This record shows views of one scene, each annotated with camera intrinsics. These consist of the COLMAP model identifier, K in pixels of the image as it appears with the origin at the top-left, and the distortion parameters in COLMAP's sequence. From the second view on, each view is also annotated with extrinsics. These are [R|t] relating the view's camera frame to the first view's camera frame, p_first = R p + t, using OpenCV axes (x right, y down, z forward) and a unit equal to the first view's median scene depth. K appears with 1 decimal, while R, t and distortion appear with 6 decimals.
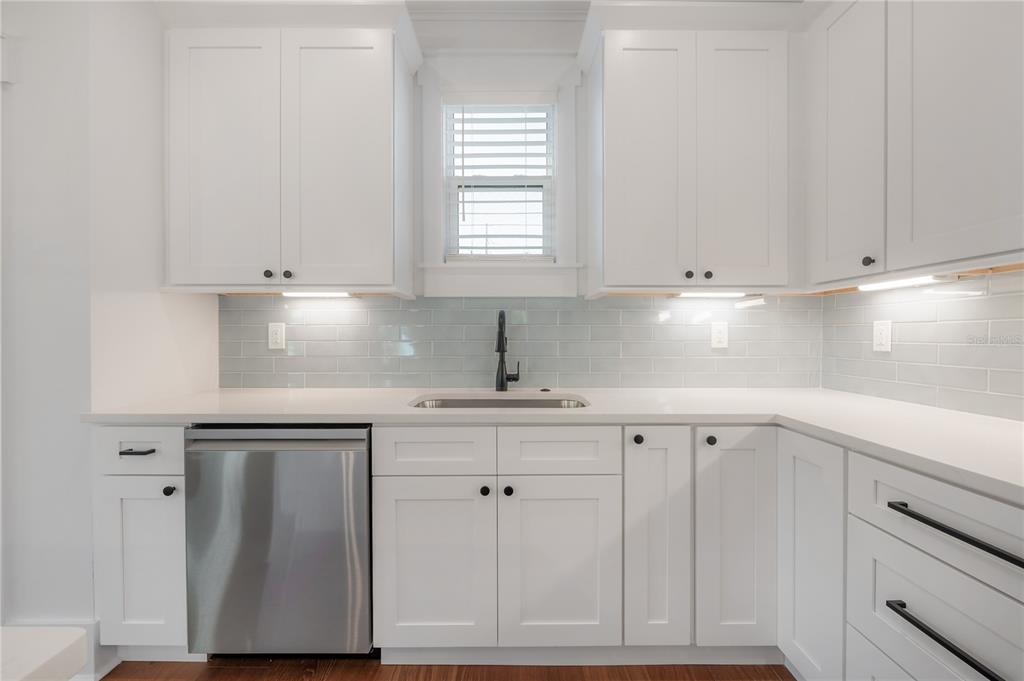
lens RADIAL K [[406.3, 0, 513.8], [0, 406.3, 336.9], [0, 0, 1]] dist [-0.002812, -0.000439]
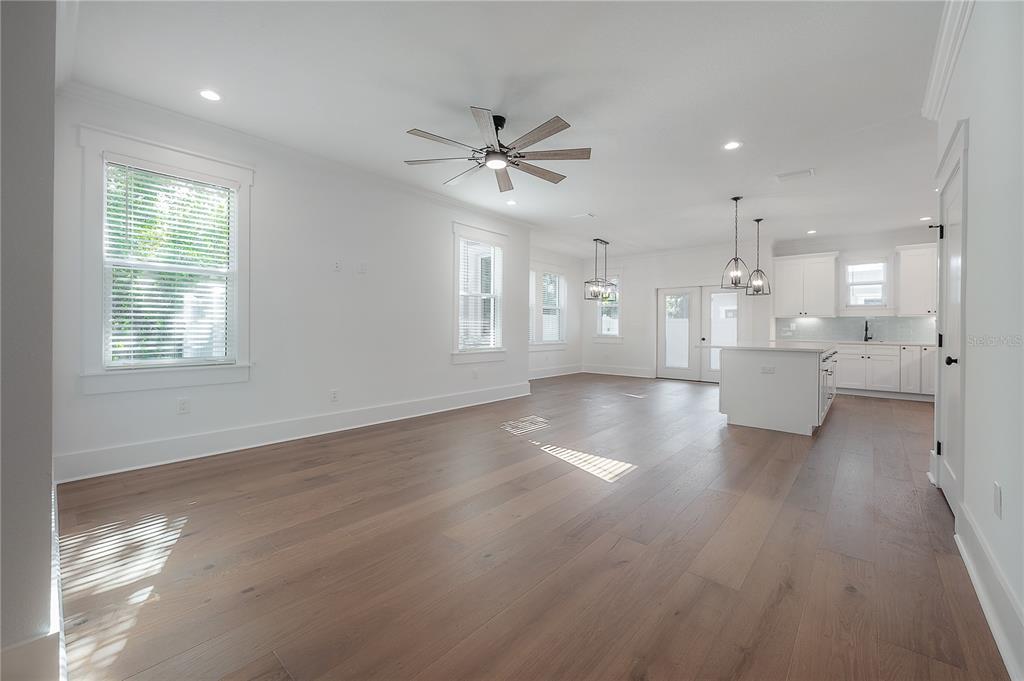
lens RADIAL K [[406.3, 0, 513.8], [0, 406.3, 336.9], [0, 0, 1]] dist [-0.002812, -0.000439]
pose [[0.751779, 0.012332, -0.659300, -0.008528], [-0.003489, 0.999886, 0.014724, 0.045633], [0.659406, -0.008769, 0.751736, -4.267098]]
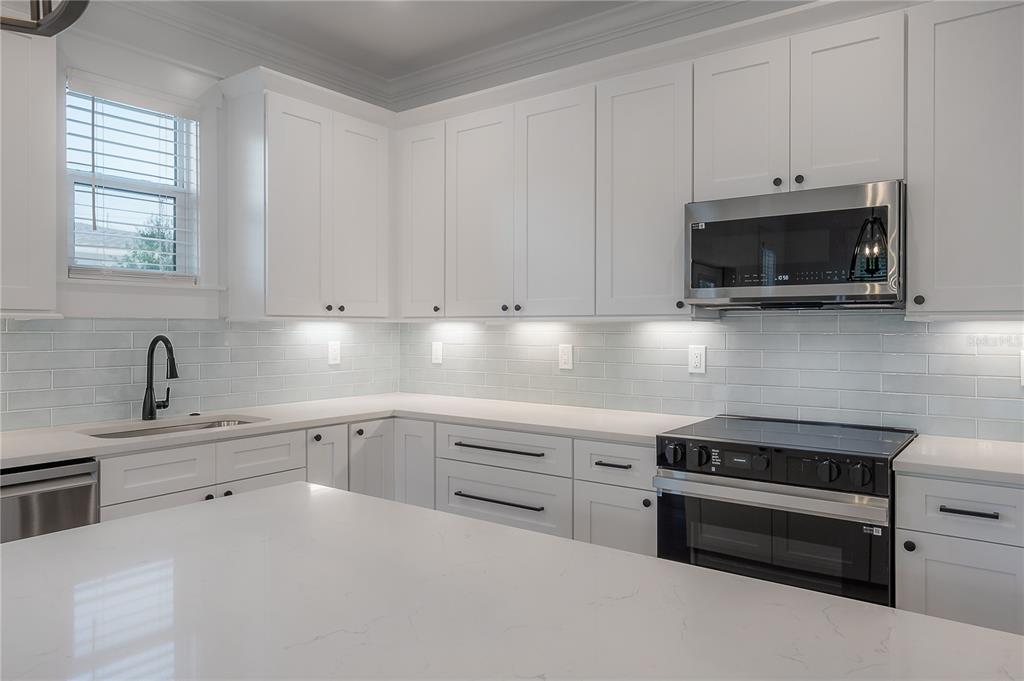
lens RADIAL K [[691.3, 0, 512.0], [0, 691.3, 340.5], [0, 0, 1]] dist [-0.001279, -0.000438]
pose [[0.606945, -0.014115, 0.794618, -0.834938], [0.001534, 0.999861, 0.016589, -0.079754], [-0.794742, -0.008850, 0.606883, -0.669774]]
